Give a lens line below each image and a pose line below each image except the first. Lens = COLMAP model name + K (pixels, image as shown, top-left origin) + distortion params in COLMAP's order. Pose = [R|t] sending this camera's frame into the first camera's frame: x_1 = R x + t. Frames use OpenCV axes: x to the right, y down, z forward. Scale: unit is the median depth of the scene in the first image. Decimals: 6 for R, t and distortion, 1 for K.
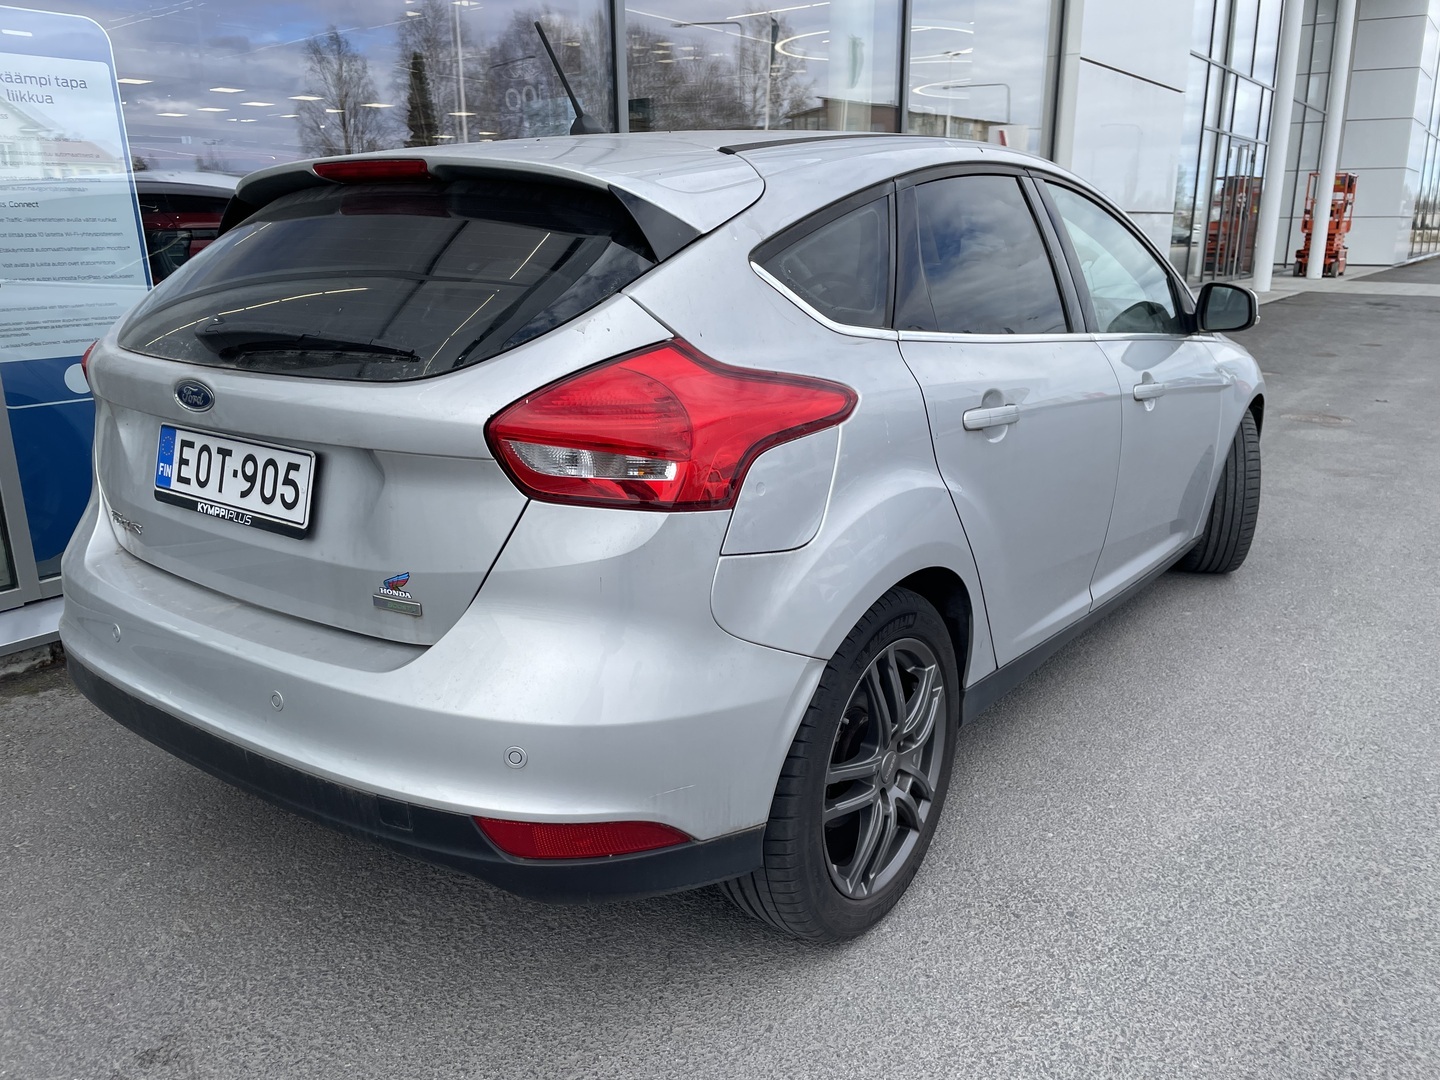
lens RADIAL K [[1103.0, 0, 720.0], [0, 1103.0, 540.0], [0, 0, 1]] dist [0.072870, -0.105031]
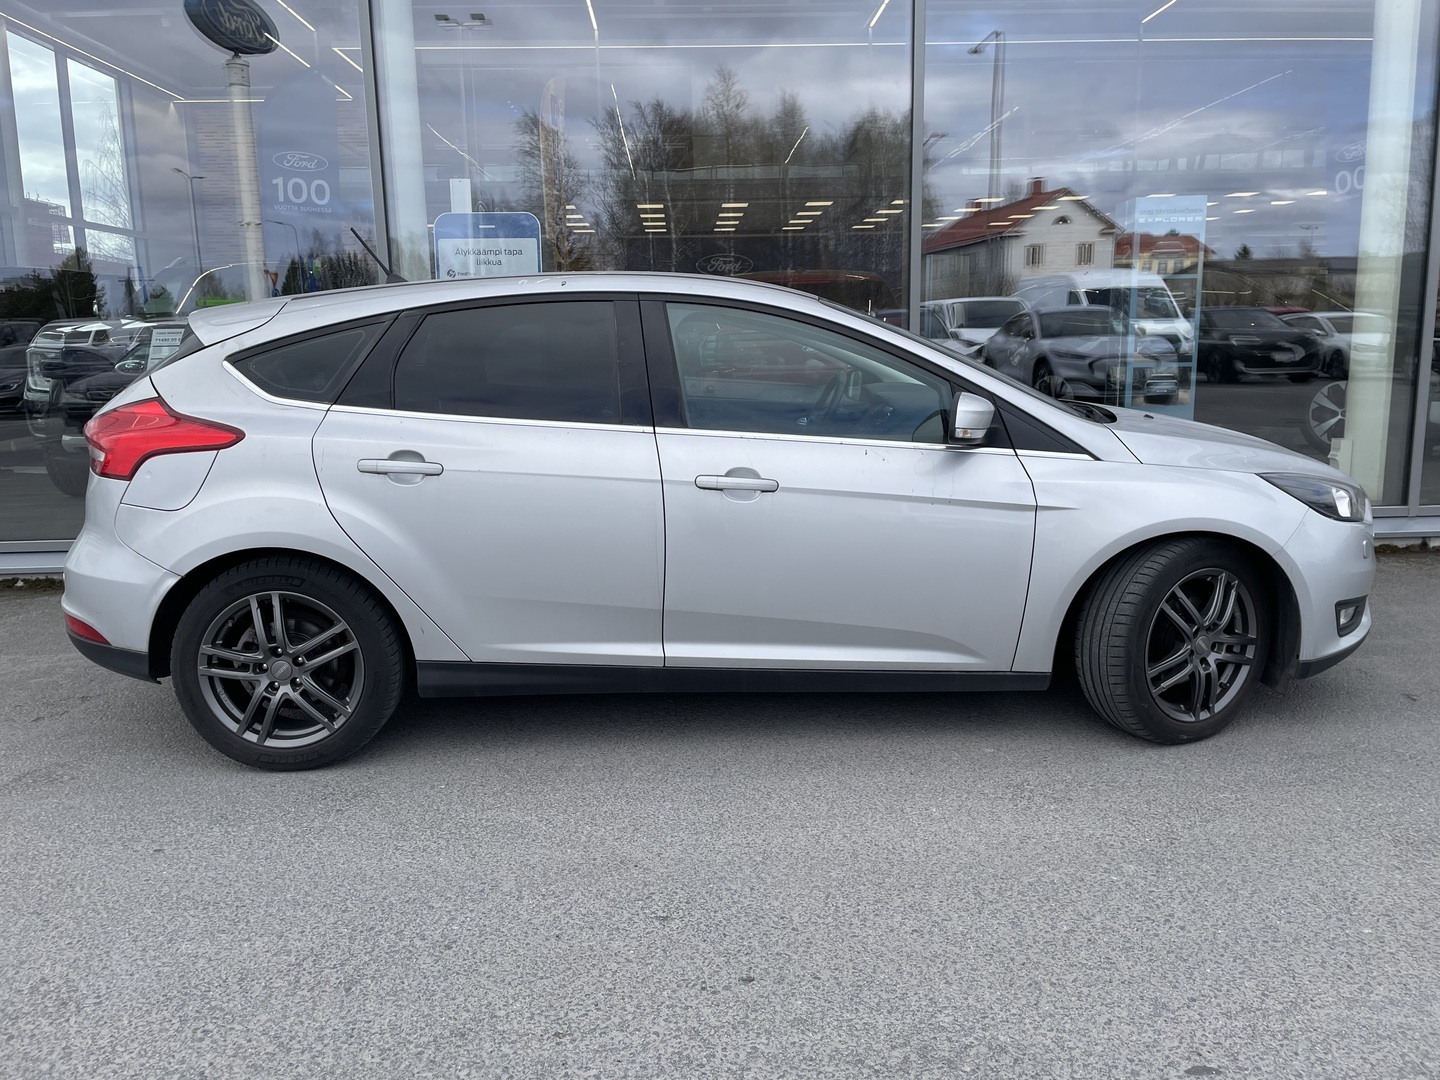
lens RADIAL K [[1103.0, 0, 720.0], [0, 1103.0, 540.0], [0, 0, 1]] dist [0.072870, -0.105031]
pose [[0.638688, 0.138350, -0.756926, 1.883270], [-0.209242, 0.977861, 0.002176, -0.125963], [0.740470, 0.156991, 0.653497, 0.407919]]
